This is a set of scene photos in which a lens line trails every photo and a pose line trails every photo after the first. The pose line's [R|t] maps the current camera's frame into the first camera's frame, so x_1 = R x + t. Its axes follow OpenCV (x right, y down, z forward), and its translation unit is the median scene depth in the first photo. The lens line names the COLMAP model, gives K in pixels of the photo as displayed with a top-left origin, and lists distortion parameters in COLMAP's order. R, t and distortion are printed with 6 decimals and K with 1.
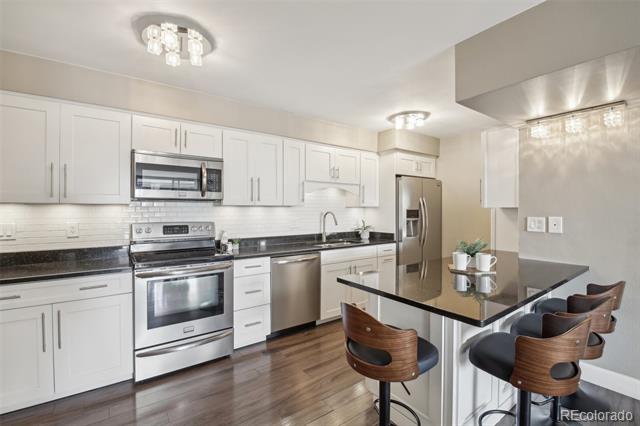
lens RADIAL K [[275.5, 0, 320.0], [0, 275.5, 213.0], [0, 0, 1]] dist [-0.022362, -0.009600]
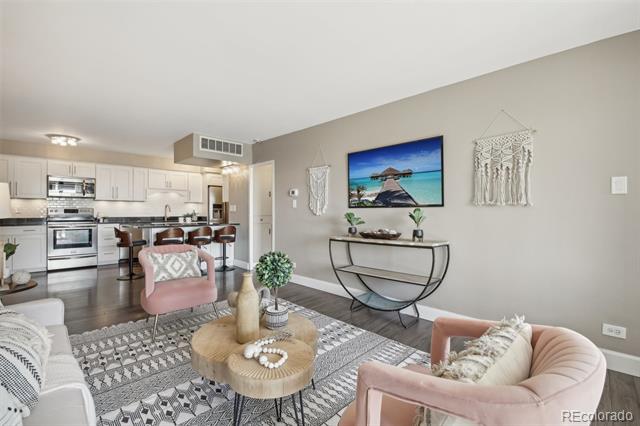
lens RADIAL K [[278.2, 0, 317.5], [0, 278.2, 212.5], [0, 0, 1]] dist [-0.001342, -0.010450]
pose [[0.988994, 0.002856, 0.147926, 1.091344], [-0.002761, 0.999996, -0.000847, 0.069349], [-0.147928, 0.000429, 0.988998, -1.461388]]
